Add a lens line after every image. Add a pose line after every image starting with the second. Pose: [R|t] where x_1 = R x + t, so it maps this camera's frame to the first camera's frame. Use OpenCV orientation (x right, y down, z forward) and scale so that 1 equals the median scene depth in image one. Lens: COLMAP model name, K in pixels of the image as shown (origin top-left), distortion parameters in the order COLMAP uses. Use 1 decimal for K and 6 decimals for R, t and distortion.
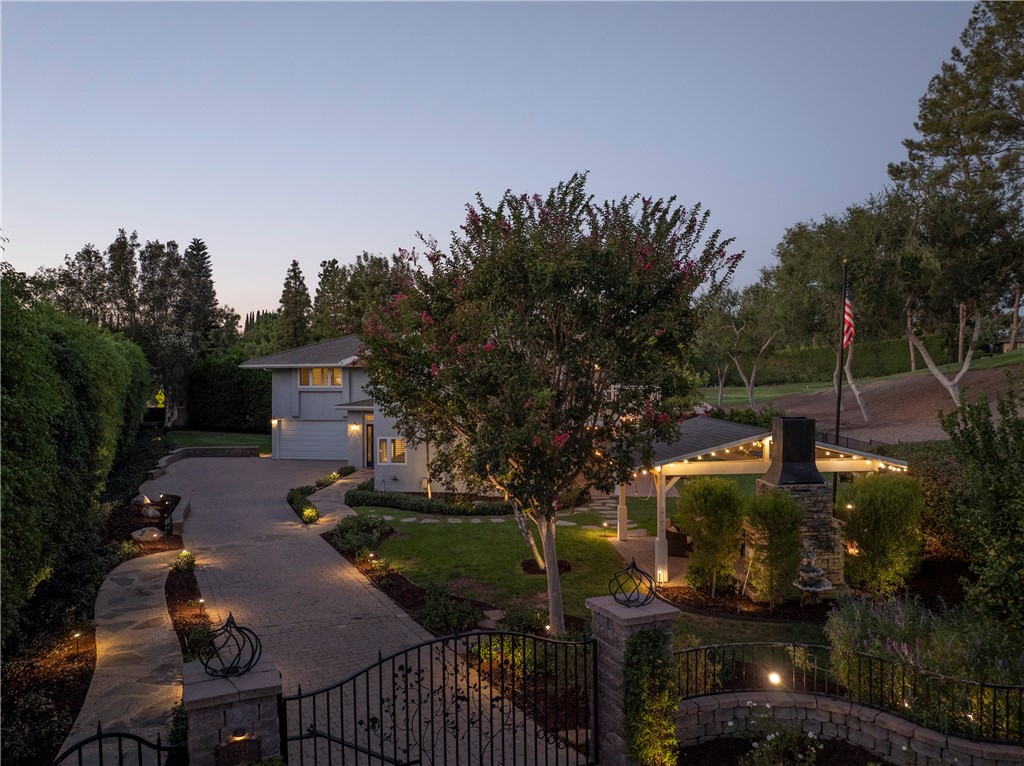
lens RADIAL K [[716.7, 0, 512.0], [0, 716.7, 383.0], [0, 0, 1]] dist [-0.044949, -0.000985]
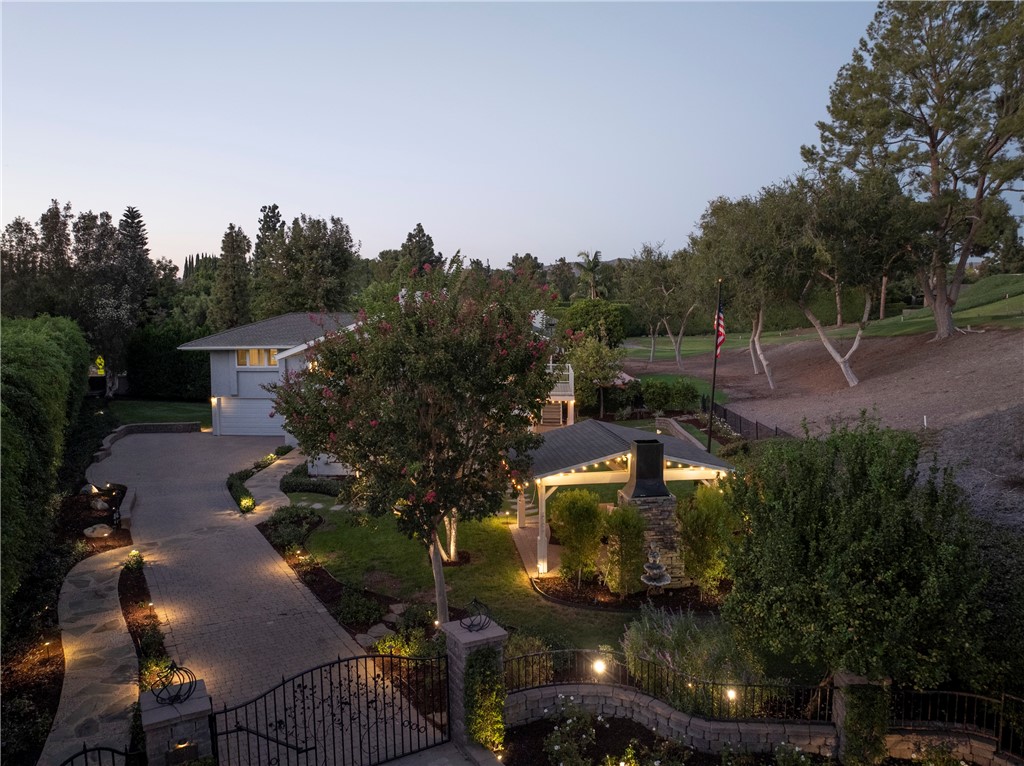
lens RADIAL K [[715.4, 0, 512.0], [0, 715.4, 383.0], [0, 0, 1]] dist [-0.048480, 0.009318]
pose [[0.997507, -0.006621, 0.070258, 0.059469], [0.000725, 0.996498, 0.083619, -0.109640], [-0.070566, -0.083360, 0.994018, -0.129724]]
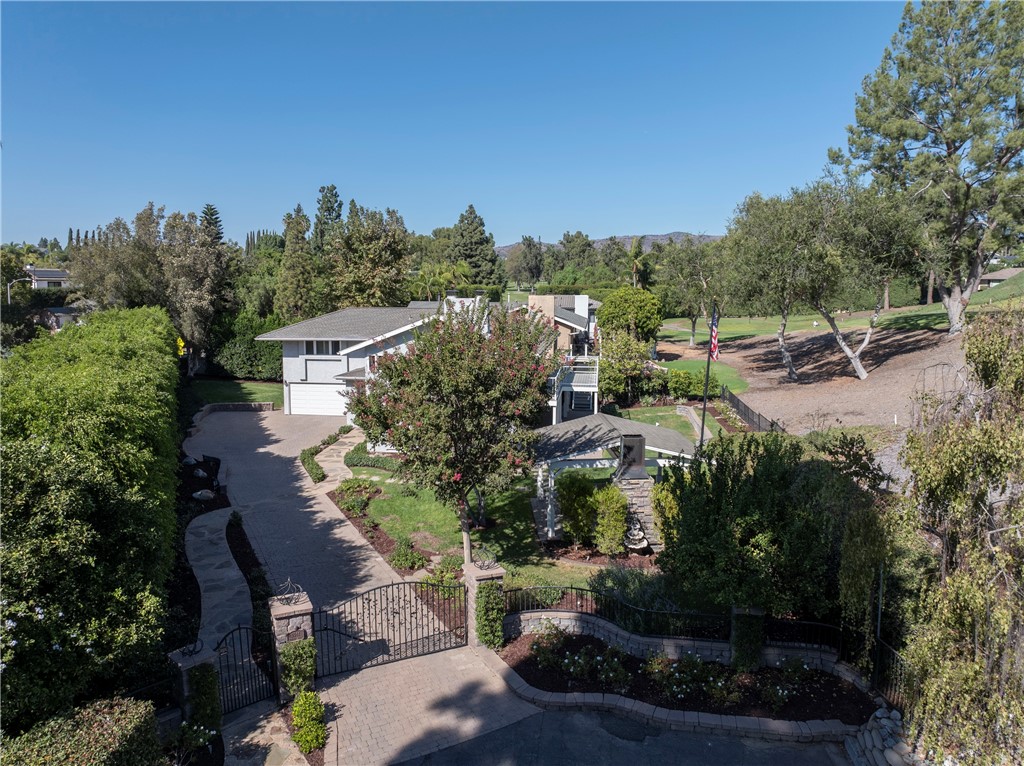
lens RADIAL K [[715.4, 0, 512.0], [0, 715.4, 383.0], [0, 0, 1]] dist [-0.048480, 0.009318]
pose [[0.999975, 0.006697, -0.002132, 0.099650], [-0.006393, 0.992759, 0.119950, -0.178517], [0.002920, -0.119933, 0.992778, -0.370109]]
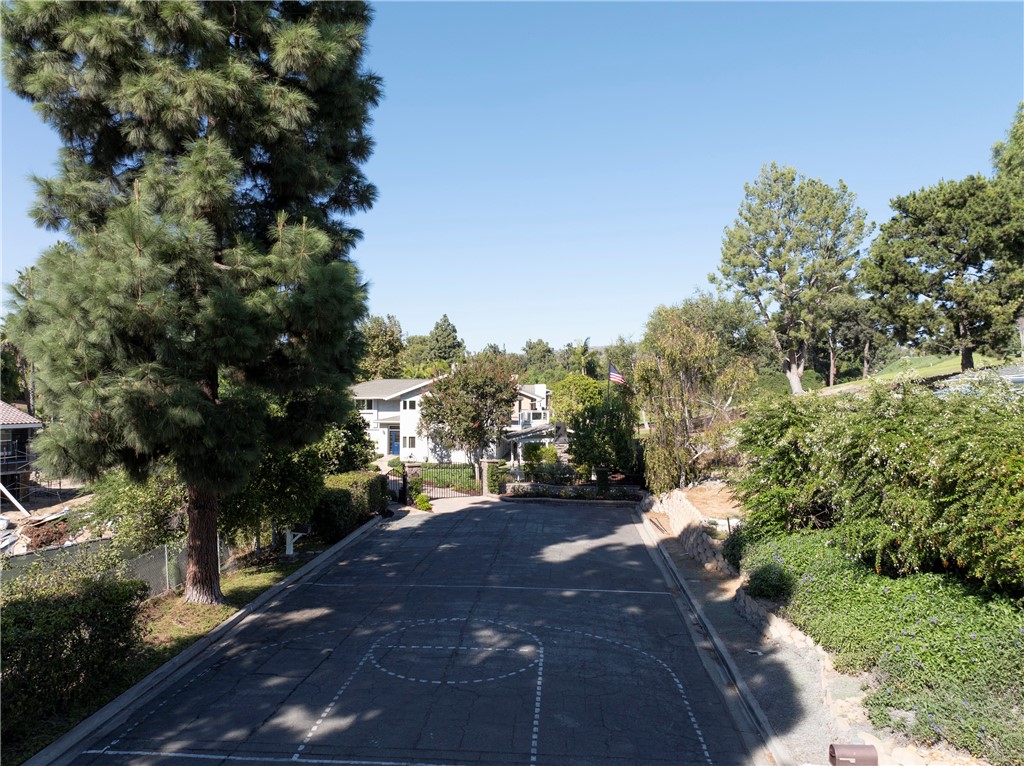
lens RADIAL K [[715.4, 0, 512.0], [0, 715.4, 383.0], [0, 0, 1]] dist [-0.048480, 0.009318]
pose [[0.998843, 0.007748, 0.047459, 0.035760], [-0.006185, 0.999437, -0.032985, -0.010383], [-0.047687, 0.032653, 0.998328, -1.428068]]
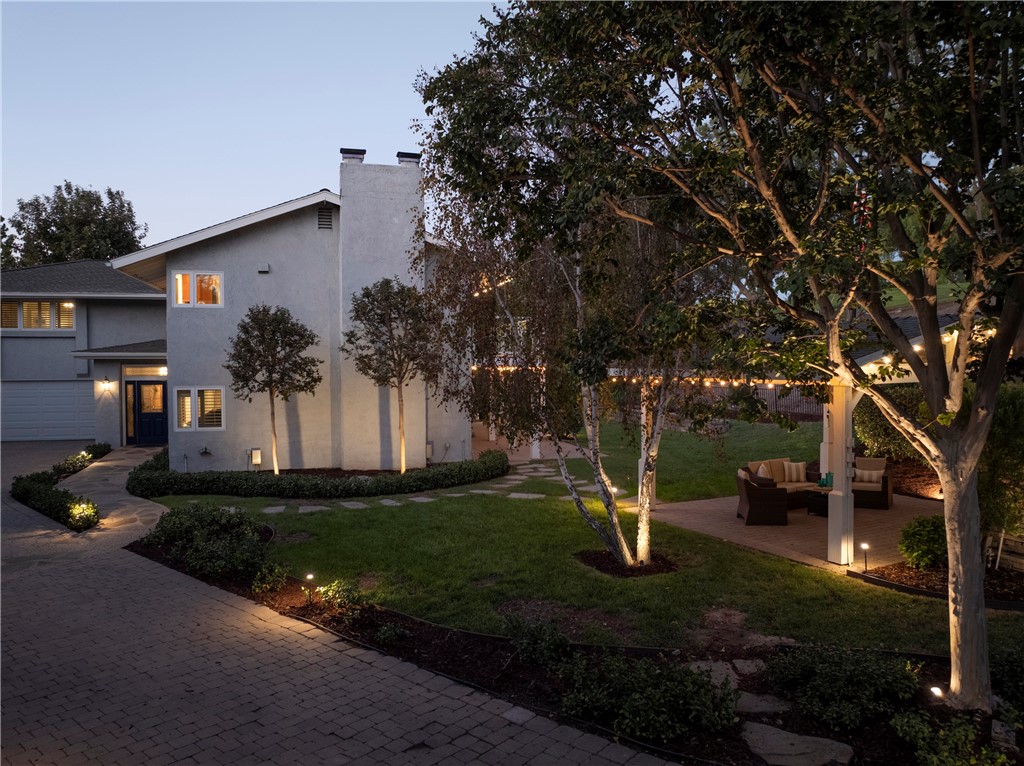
lens RADIAL K [[715.4, 0, 512.0], [0, 715.4, 383.0], [0, 0, 1]] dist [-0.048480, 0.009318]
pose [[0.921960, -0.009724, 0.387162, -0.215203], [0.004604, 0.999889, 0.014150, 0.089255], [-0.387257, -0.011263, 0.921903, 0.431623]]
